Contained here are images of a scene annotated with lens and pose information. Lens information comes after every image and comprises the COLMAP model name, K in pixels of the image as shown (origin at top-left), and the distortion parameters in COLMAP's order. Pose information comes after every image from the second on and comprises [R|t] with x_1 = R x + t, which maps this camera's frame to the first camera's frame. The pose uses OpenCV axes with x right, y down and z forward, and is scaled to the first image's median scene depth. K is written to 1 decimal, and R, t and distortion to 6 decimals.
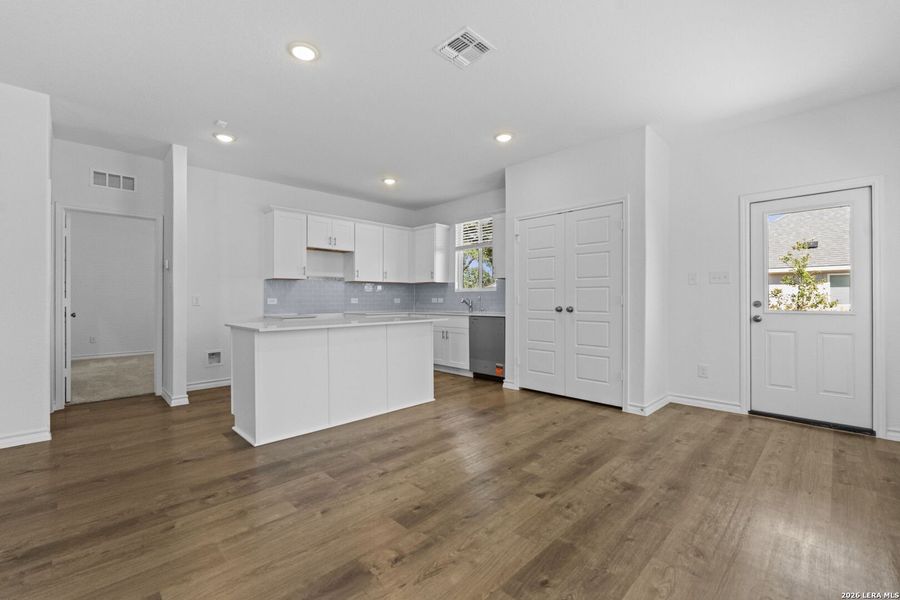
lens RADIAL K [[385.0, 0, 440.4], [0, 385.0, 297.6], [0, 0, 1]] dist [0.000349, -0.000910]
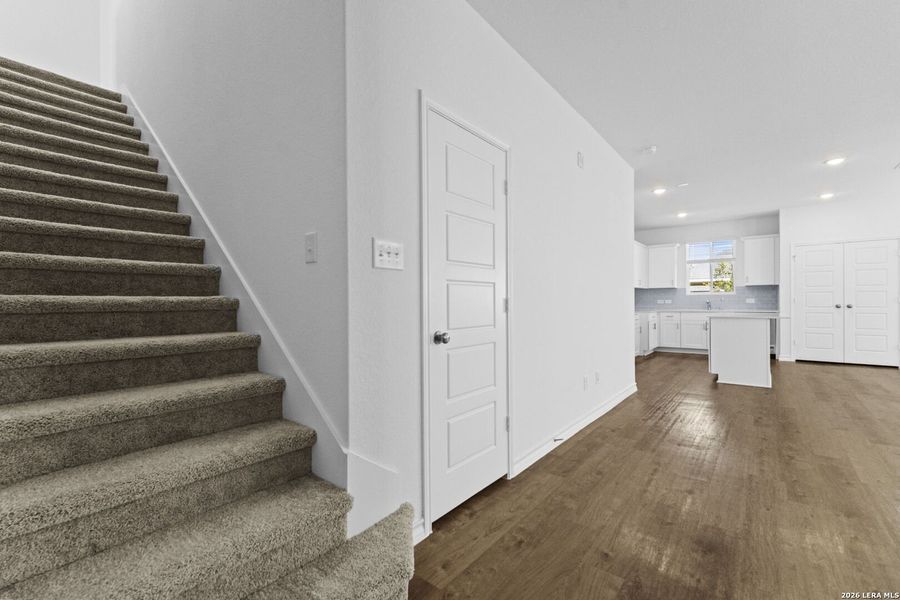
lens RADIAL K [[385.0, 0, 456.5], [0, 385.0, 298.5], [0, 0, 1]] dist [0.000349, -0.000910]
pose [[0.993708, -0.005631, 0.111857, -1.584698], [0.006379, 0.999960, -0.006333, 0.000324], [-0.111817, 0.007006, 0.993704, -0.396052]]
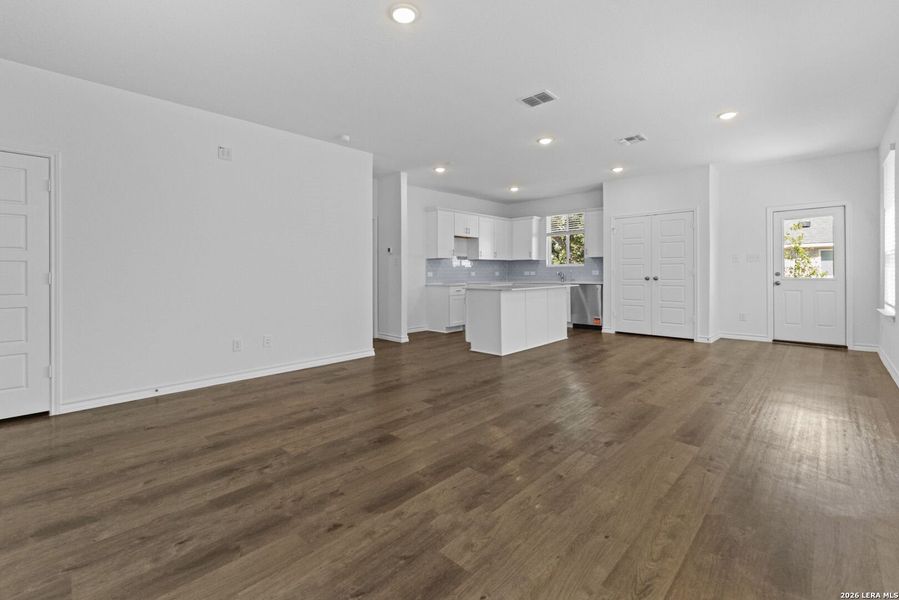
lens RADIAL K [[384.6, 0, 443.5], [0, 384.6, 274.3], [0, 0, 1]] dist [0.000349, -0.000910]
pose [[0.999848, -0.005361, 0.016595, -0.608848], [0.005235, 0.999958, 0.007582, -0.002406], [-0.016635, -0.007494, 0.999834, -0.593376]]
